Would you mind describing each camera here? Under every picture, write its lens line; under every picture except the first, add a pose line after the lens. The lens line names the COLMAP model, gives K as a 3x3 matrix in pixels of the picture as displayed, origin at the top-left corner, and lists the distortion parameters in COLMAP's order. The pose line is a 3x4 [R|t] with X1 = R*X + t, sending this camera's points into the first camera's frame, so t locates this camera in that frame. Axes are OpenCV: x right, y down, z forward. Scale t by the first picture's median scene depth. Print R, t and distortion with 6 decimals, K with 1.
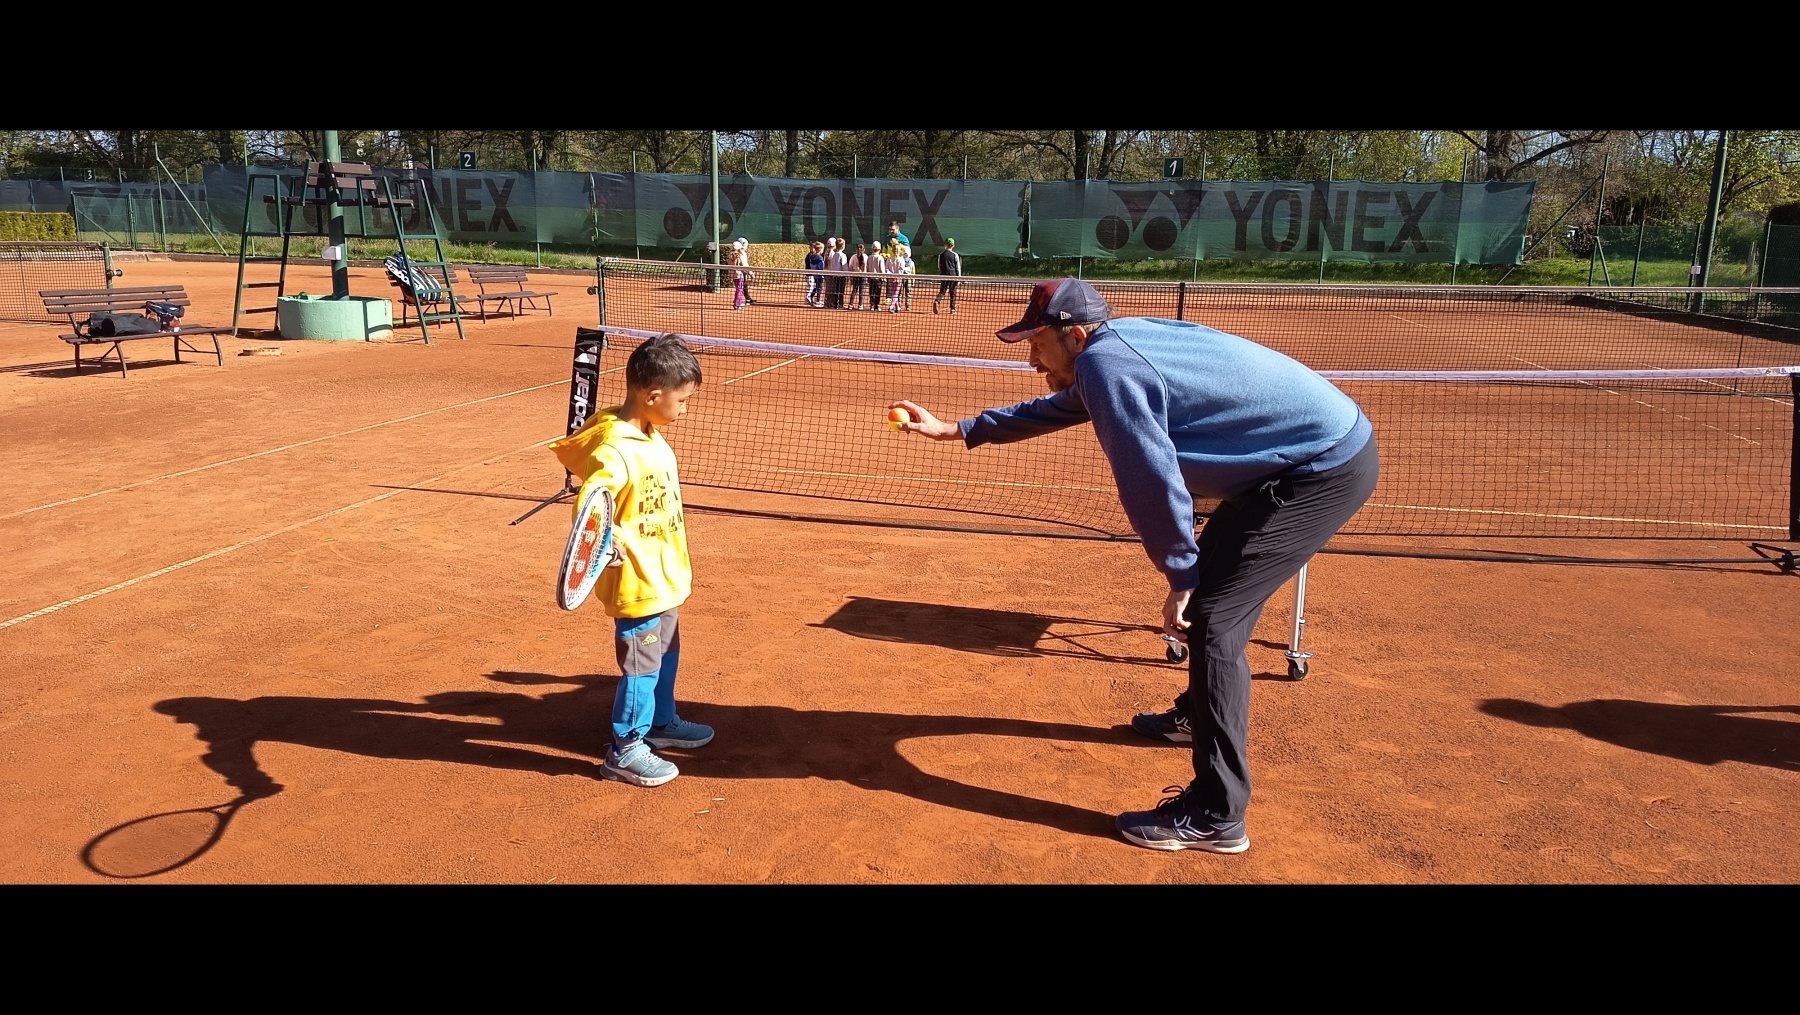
lens RADIAL K [[1247.4, 0, 892.1], [0, 1247.4, 508.7], [0, 0, 1]] dist [0.111767, -0.170495]
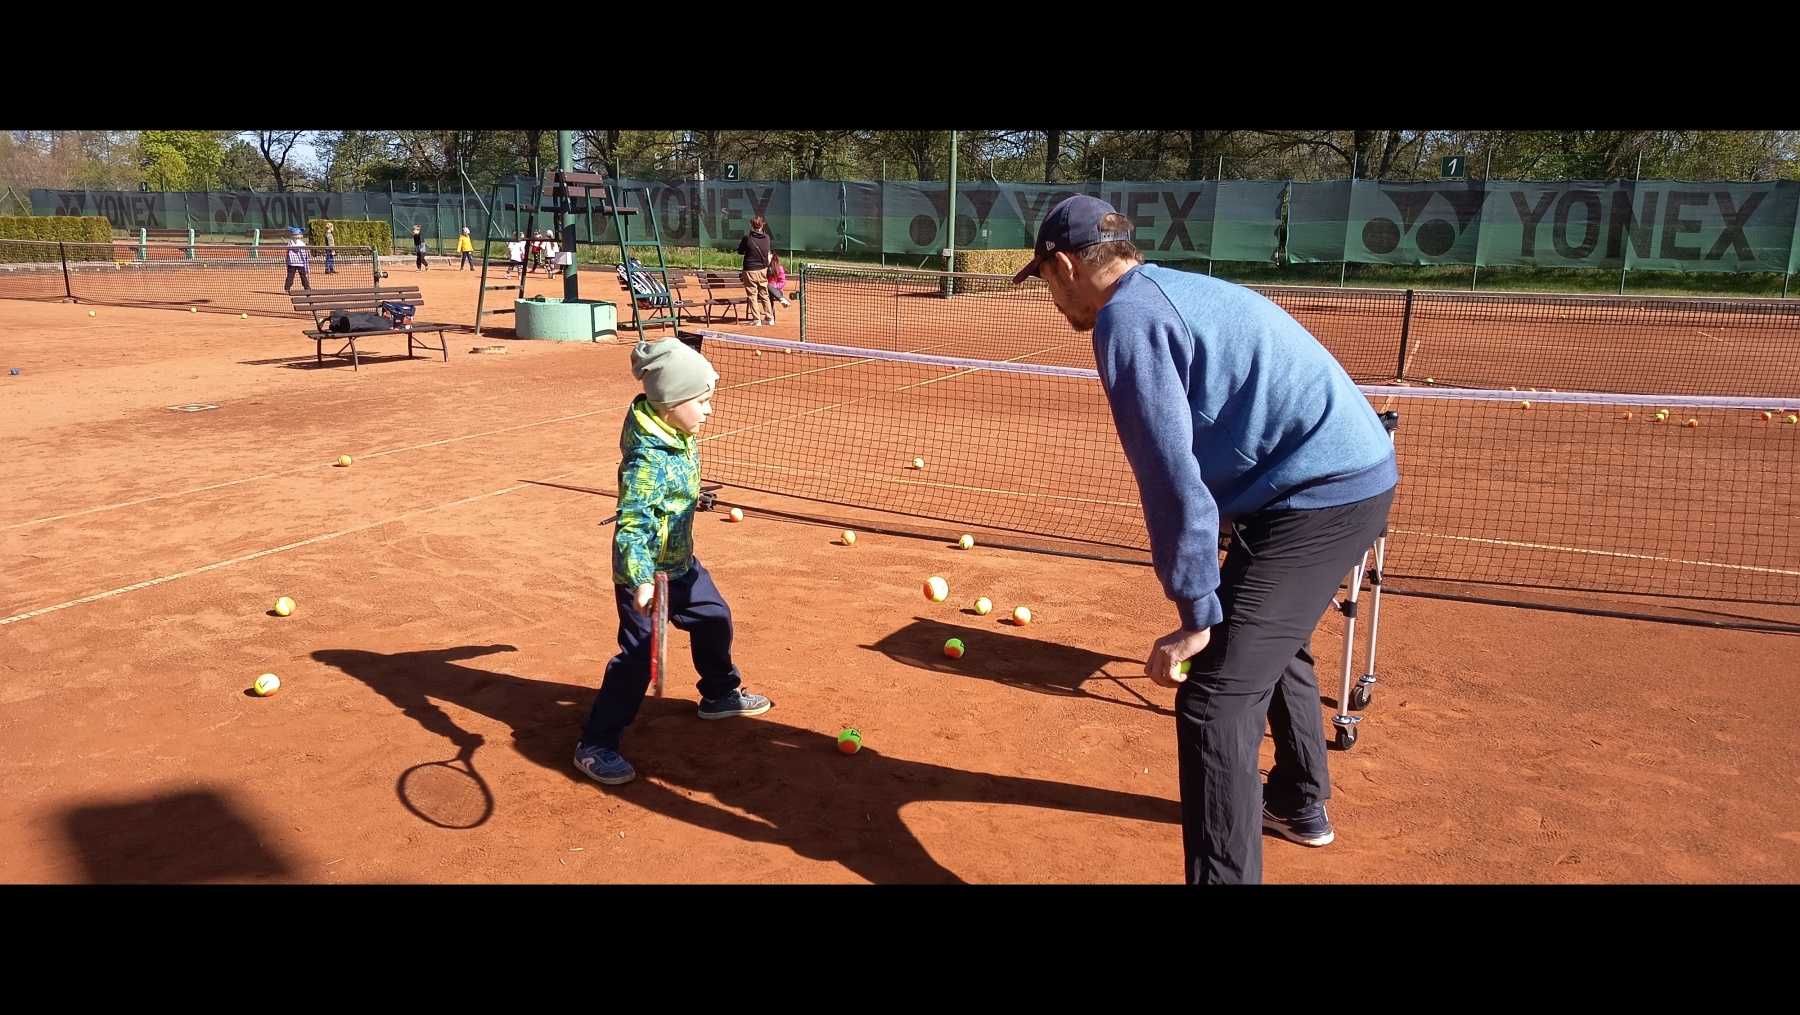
lens RADIAL K [[1247.4, 0, 892.1], [0, 1247.4, 508.7], [0, 0, 1]] dist [0.111767, -0.170495]
pose [[0.977277, 0.043968, -0.207354, 0.055639], [-0.044972, 0.998988, -0.000131, -0.004292], [0.207138, 0.009453, 0.978266, 0.025908]]
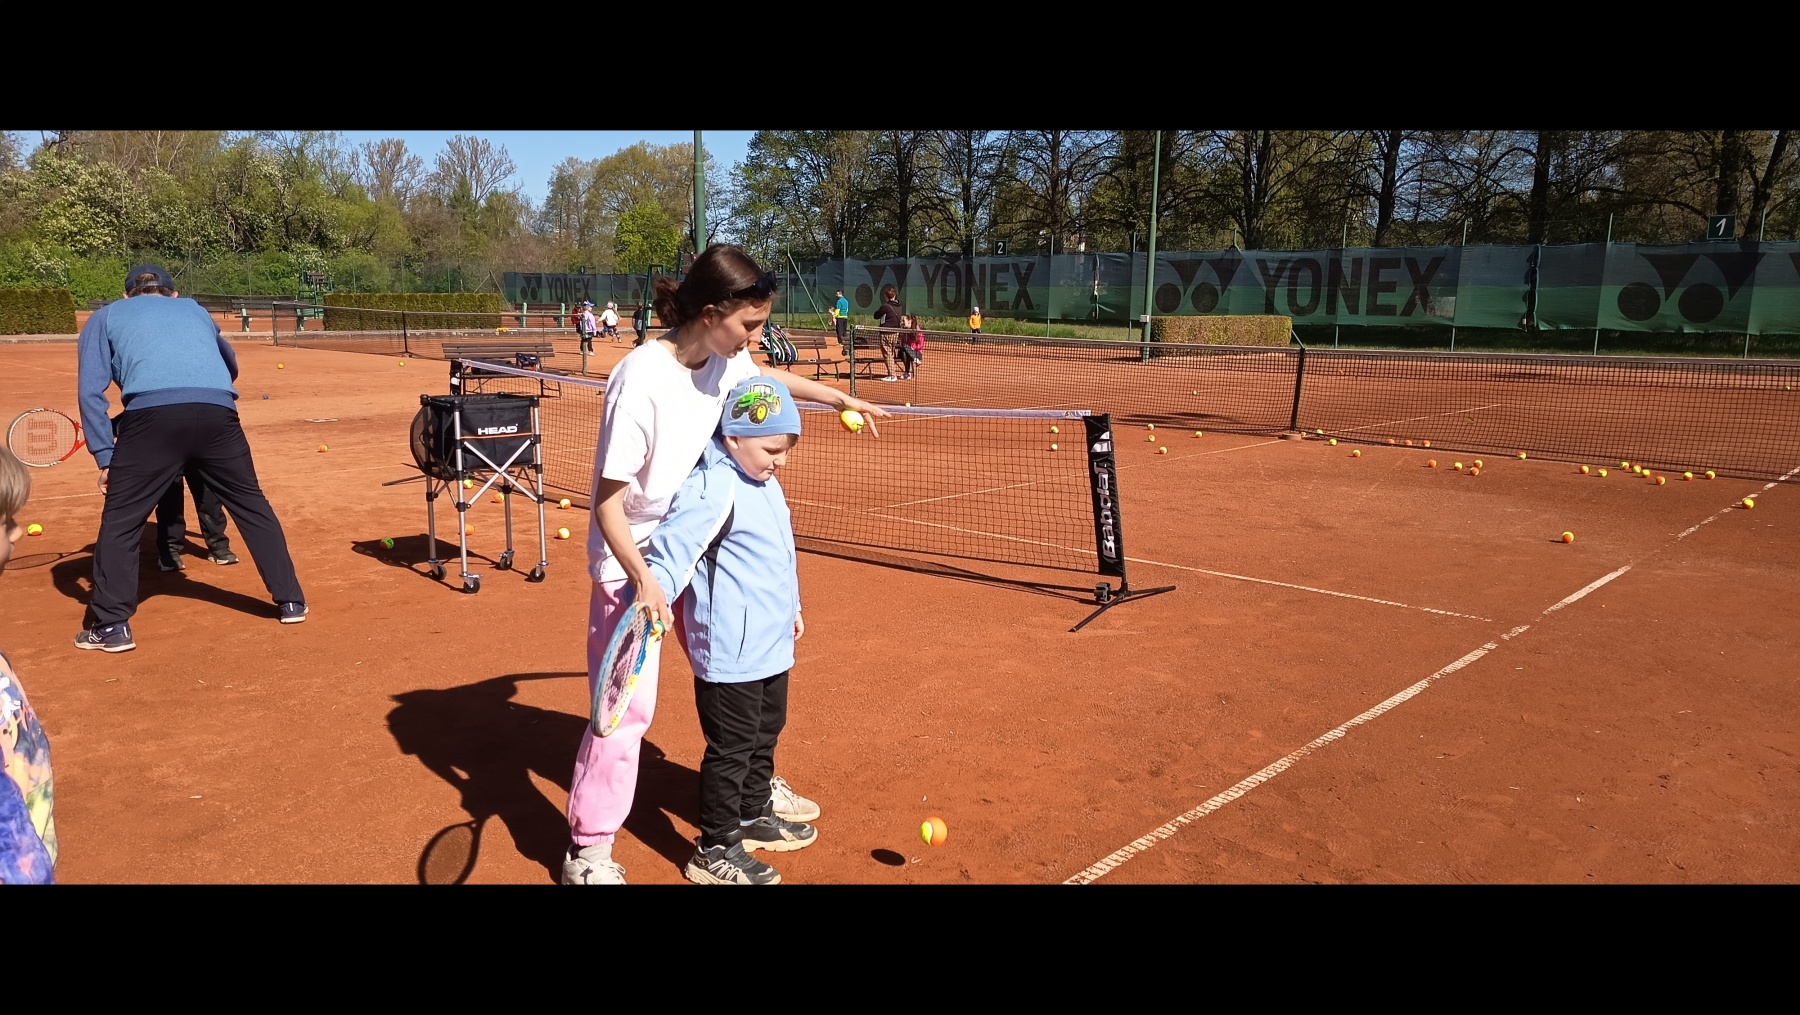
lens RADIAL K [[1243.6, 0, 886.5], [0, 1243.6, 512.7], [0, 0, 1]] dist [0.107500, -0.158151]
pose [[0.851810, 0.079264, -0.517820, 0.423188], [-0.108144, 0.993801, -0.025773, 0.008131], [0.512567, 0.077953, 0.855101, -0.002628]]
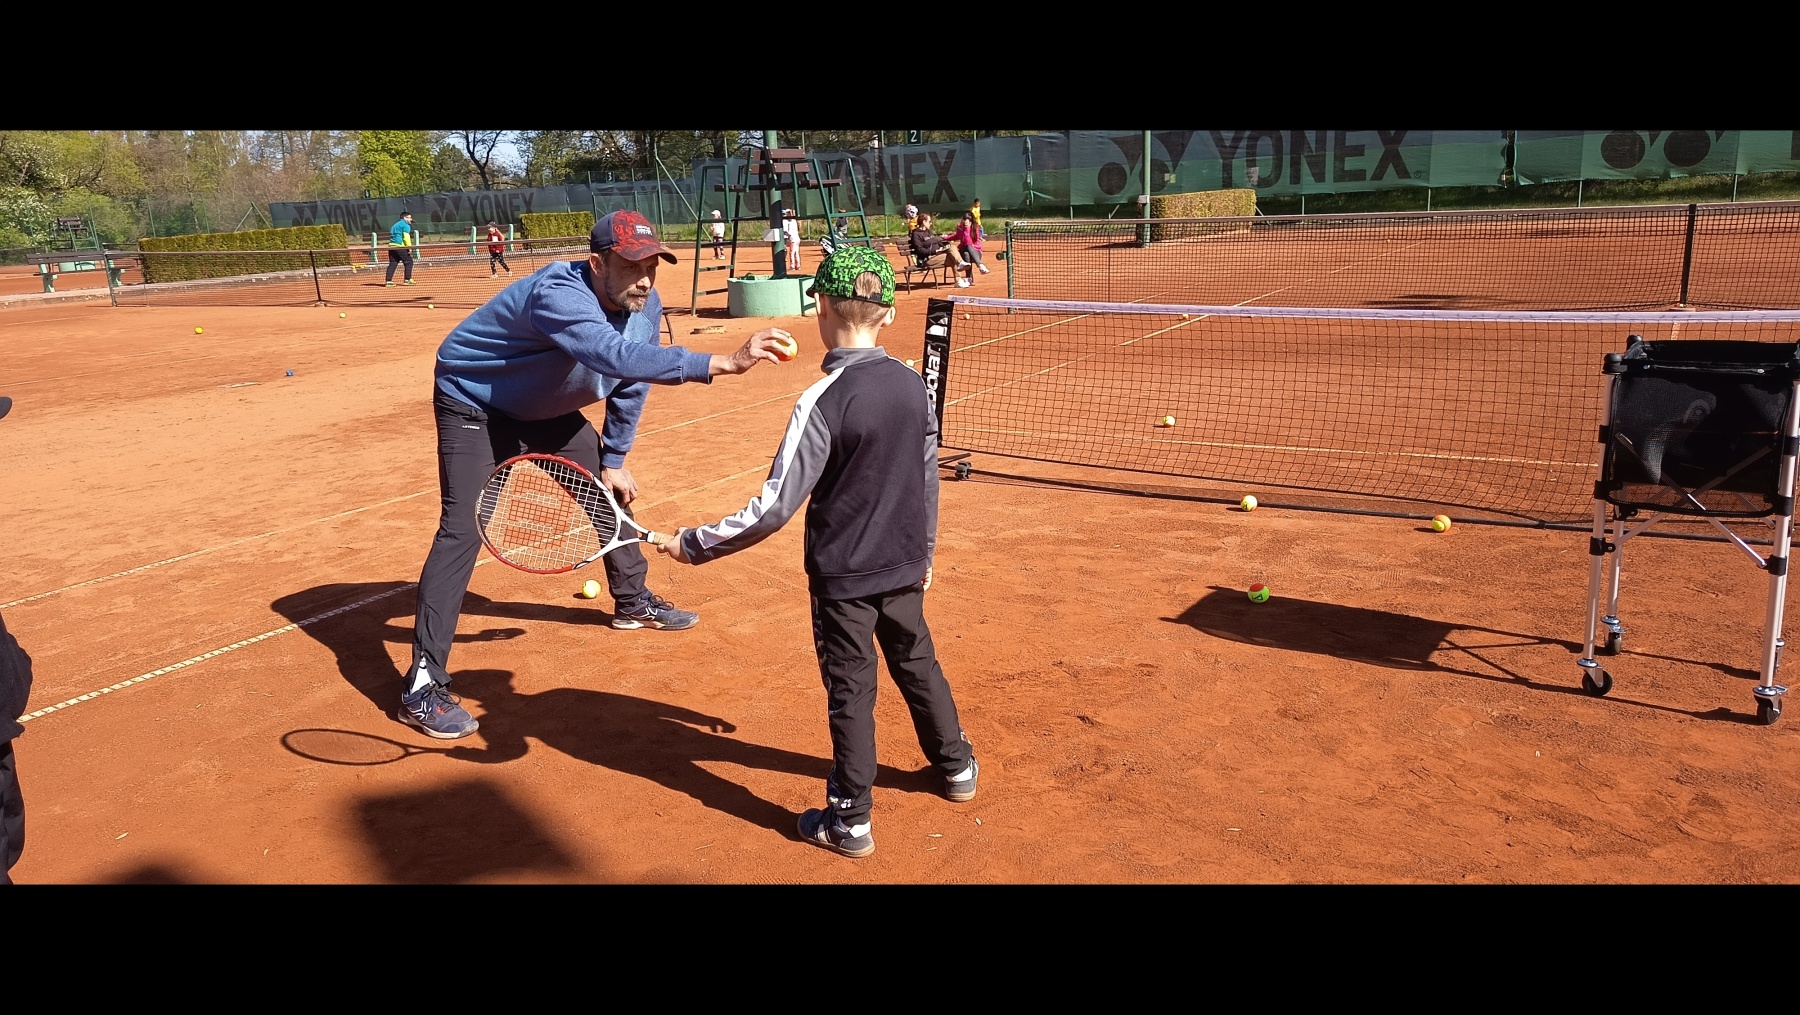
lens RADIAL K [[1243.6, 0, 886.5], [0, 1243.6, 512.7], [0, 0, 1]] dist [0.107500, -0.158151]
pose [[0.936633, 0.017681, -0.349866, 0.027067], [-0.004918, 0.999291, 0.037336, -0.005480], [0.350278, -0.033250, 0.936055, 0.029295]]
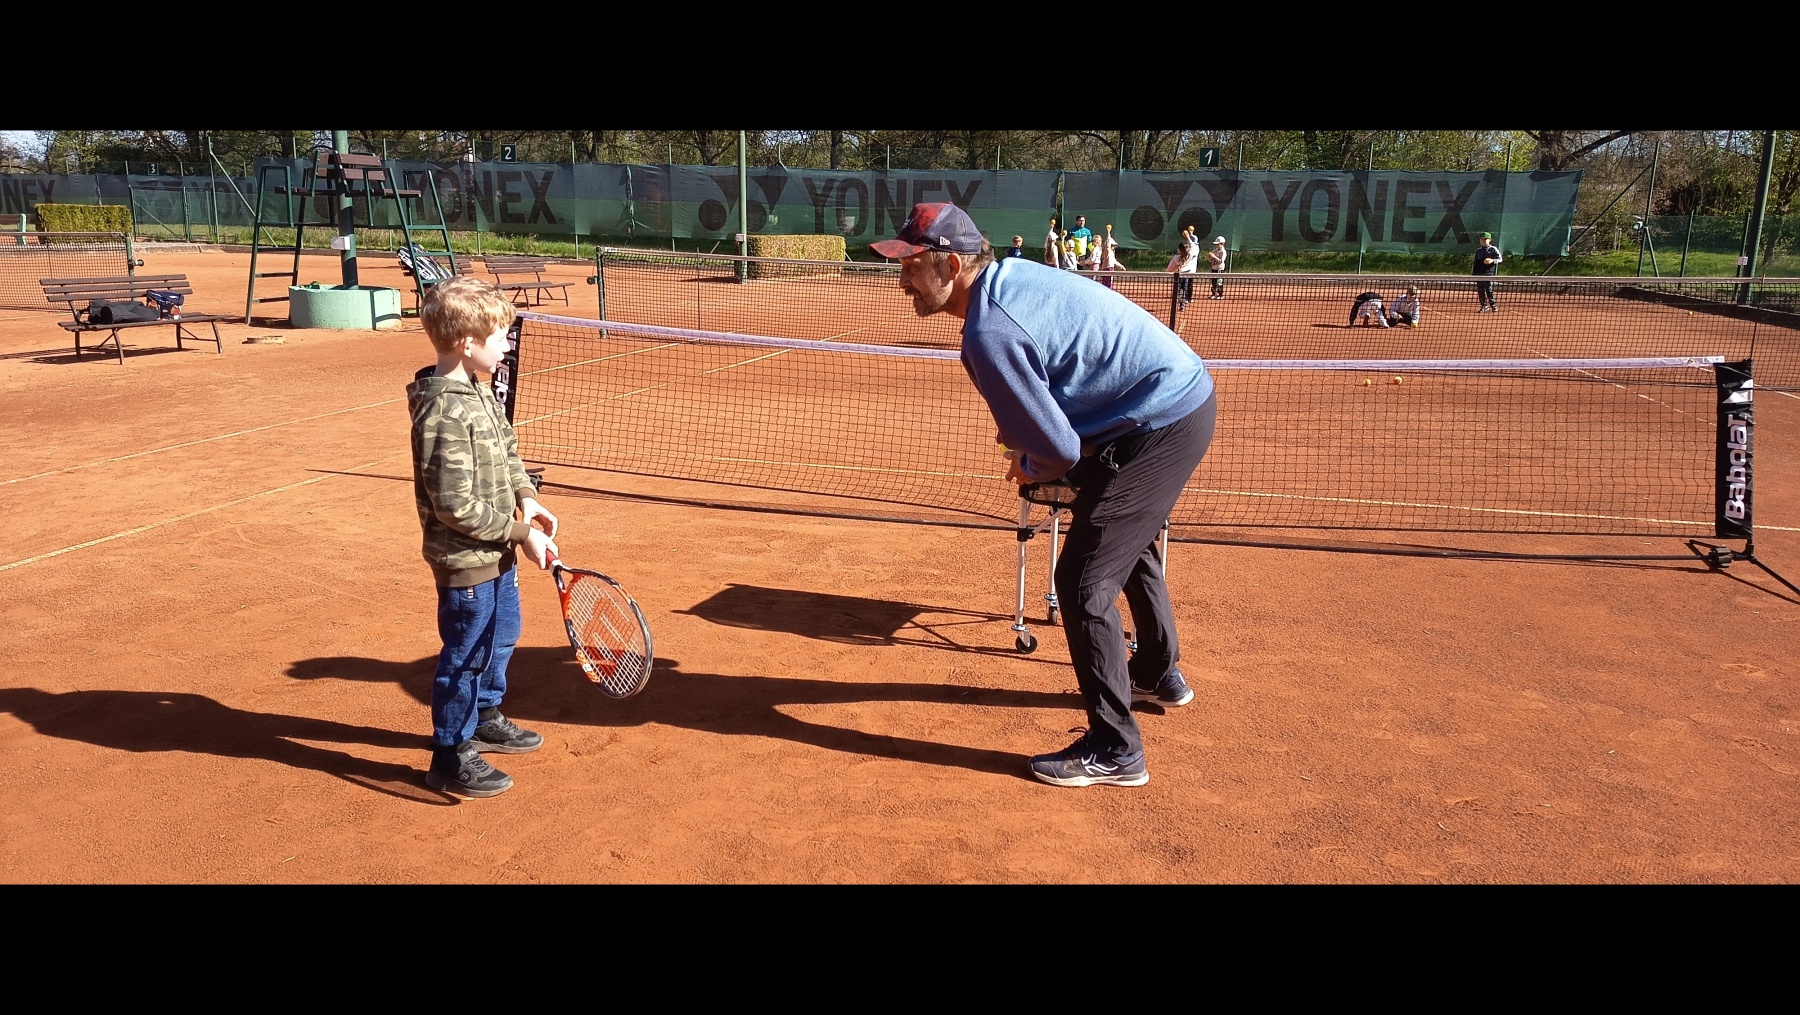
lens RADIAL K [[1243.6, 0, 891.9], [0, 1243.6, 510.1], [0, 0, 1]] dist [0.106881, -0.152987]
pose [[0.998925, 0.009005, -0.045472, 0.048094], [-0.008666, 0.999933, 0.007651, 0.001025], [0.045538, -0.007248, 0.998936, 0.004677]]
